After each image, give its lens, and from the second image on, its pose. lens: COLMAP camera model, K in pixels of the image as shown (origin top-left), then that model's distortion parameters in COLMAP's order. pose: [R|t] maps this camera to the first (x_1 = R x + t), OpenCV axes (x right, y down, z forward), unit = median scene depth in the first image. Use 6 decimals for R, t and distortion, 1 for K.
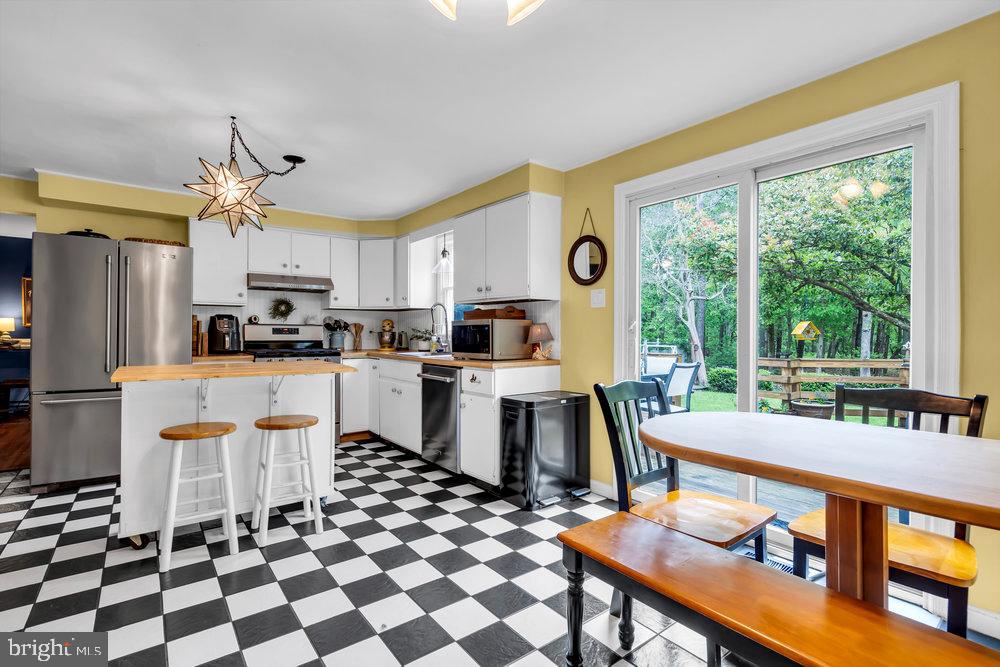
lens RADIAL K [[478.4, 0, 501.7], [0, 478.4, 331.7], [0, 0, 1]] dist [0.005305, 0.001307]
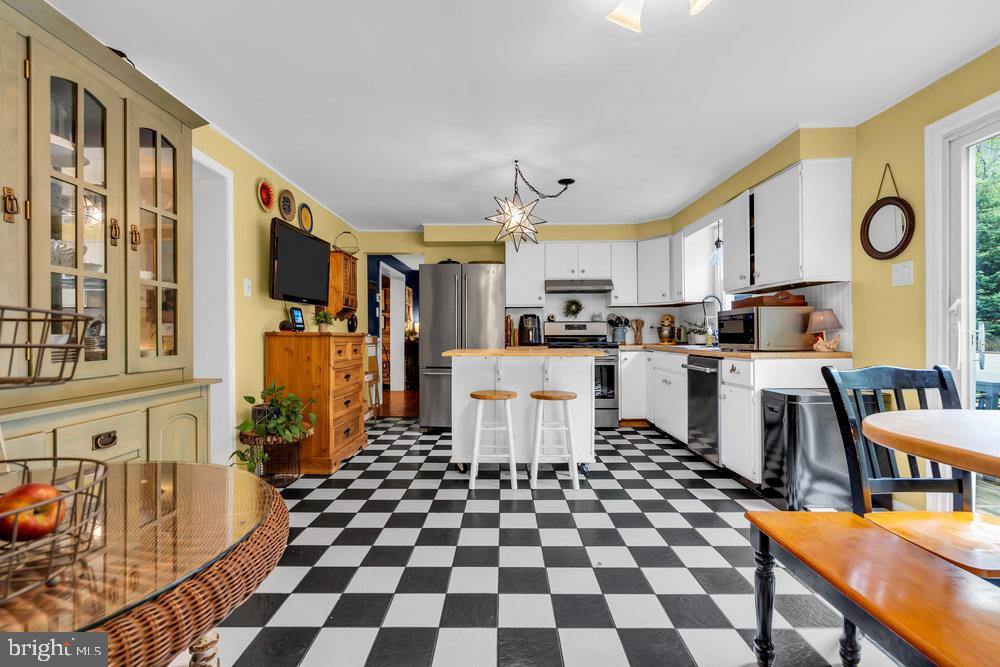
lens RADIAL K [[478.4, 0, 500.8], [0, 478.4, 334.7], [0, 0, 1]] dist [0.005305, 0.001307]
pose [[0.779702, -0.011458, -0.626045, 0.177842], [0.007724, 0.999932, -0.008682, 0.033071], [0.626103, 0.001934, 0.779738, -0.041613]]
